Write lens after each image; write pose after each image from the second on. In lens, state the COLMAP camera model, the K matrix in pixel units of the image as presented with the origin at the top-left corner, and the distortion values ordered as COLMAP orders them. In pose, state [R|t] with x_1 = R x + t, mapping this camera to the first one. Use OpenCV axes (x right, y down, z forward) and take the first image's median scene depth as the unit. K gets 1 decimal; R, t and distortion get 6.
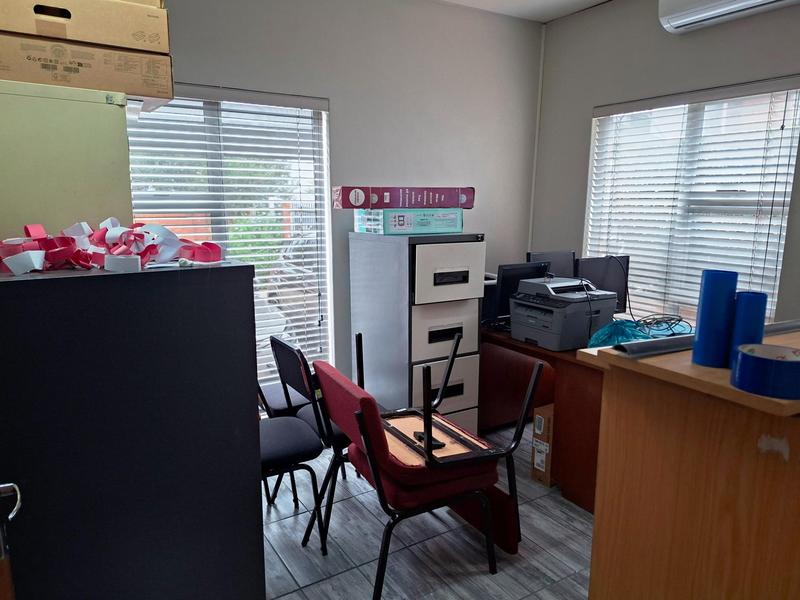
lens RADIAL K [[557.3, 0, 391.5], [0, 557.3, 307.1], [0, 0, 1]] dist [0.113448, -0.132821]
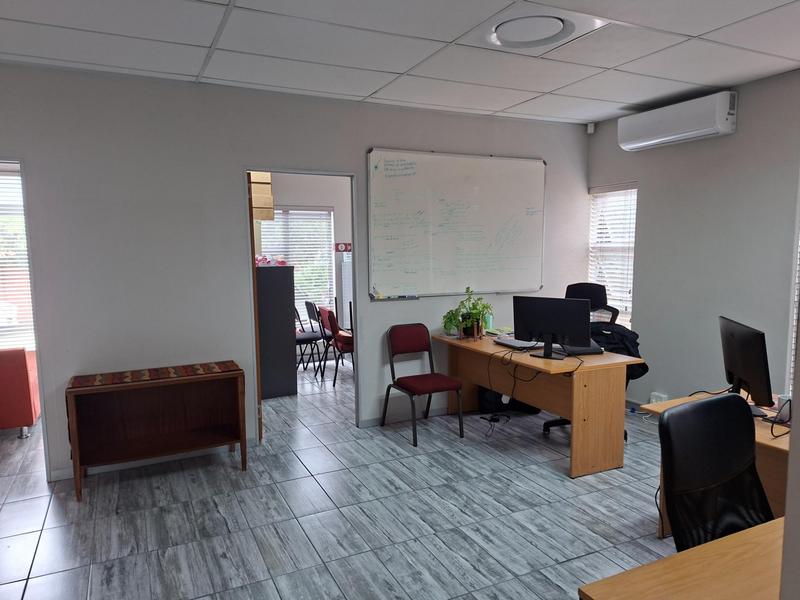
lens RADIAL K [[554.7, 0, 397.0], [0, 554.7, 303.2], [0, 0, 1]] dist [0.132988, -0.174895]
pose [[0.993982, -0.001141, -0.109542, 0.595134], [-0.008377, 0.996226, -0.086391, 0.343428], [0.109227, 0.086789, 0.990221, -1.828127]]
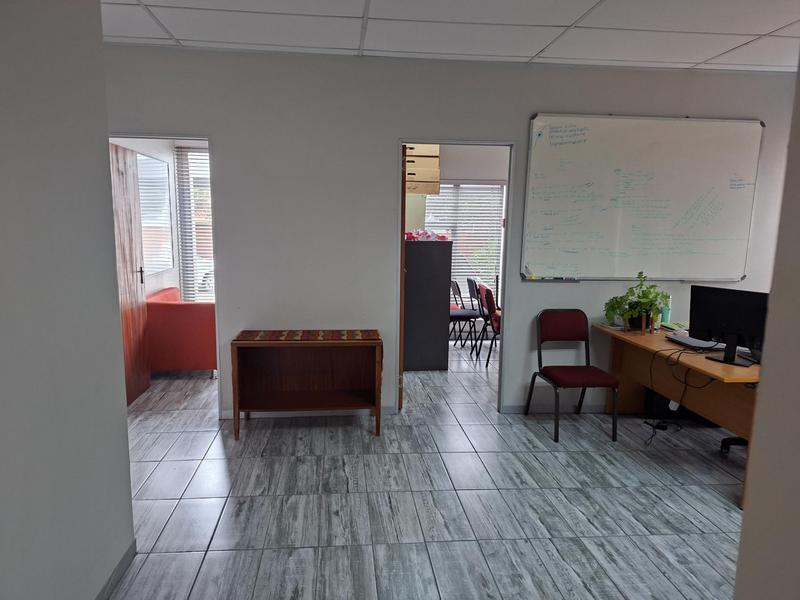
lens RADIAL K [[557.3, 0, 391.5], [0, 557.3, 307.1], [0, 0, 1]] dist [0.113448, -0.132821]
pose [[0.894907, 0.080930, -0.438852, 0.731416], [-0.099940, 0.994785, -0.020346, 0.331940], [0.434917, 0.062067, 0.898329, -1.729197]]
